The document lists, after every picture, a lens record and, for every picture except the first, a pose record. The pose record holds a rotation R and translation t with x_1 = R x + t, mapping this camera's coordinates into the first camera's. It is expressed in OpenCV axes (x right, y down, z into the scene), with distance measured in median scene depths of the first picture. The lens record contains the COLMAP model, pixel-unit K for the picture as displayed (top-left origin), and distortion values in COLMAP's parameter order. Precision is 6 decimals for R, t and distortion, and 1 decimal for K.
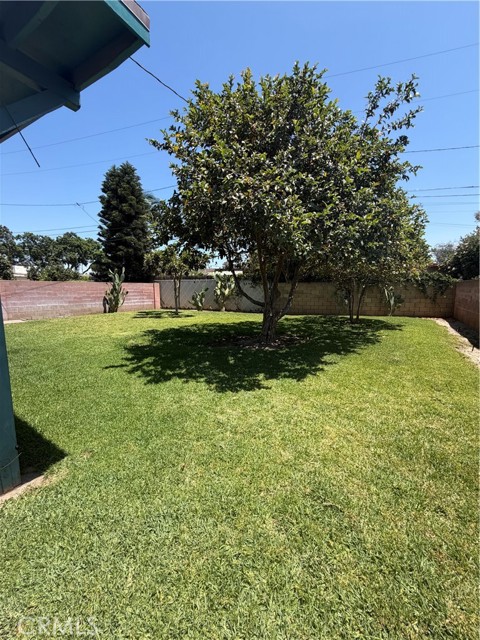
lens RADIAL K [[253.0, 0, 239.9], [0, 253.0, 322.1], [0, 0, 1]] dist [0.001899, -0.000225]
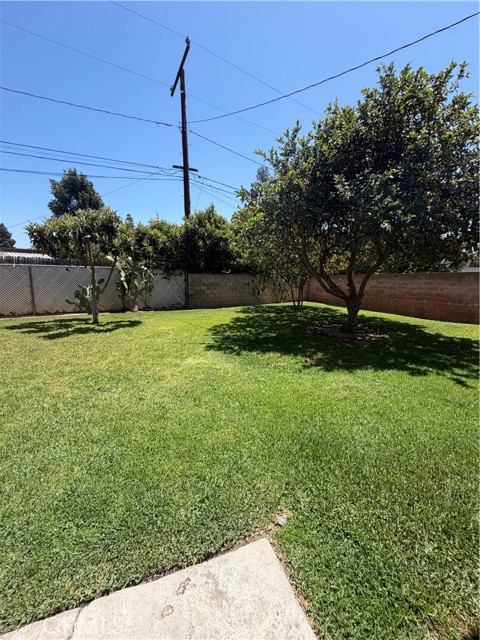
lens RADIAL K [[253.0, 0, 243.2], [0, 253.0, 319.2], [0, 0, 1]] dist [0.001899, -0.000225]
pose [[0.632468, -0.119526, 0.765309, -0.465904], [0.097694, 0.992442, 0.074262, -0.046920], [-0.768401, 0.027798, 0.639365, 0.317182]]
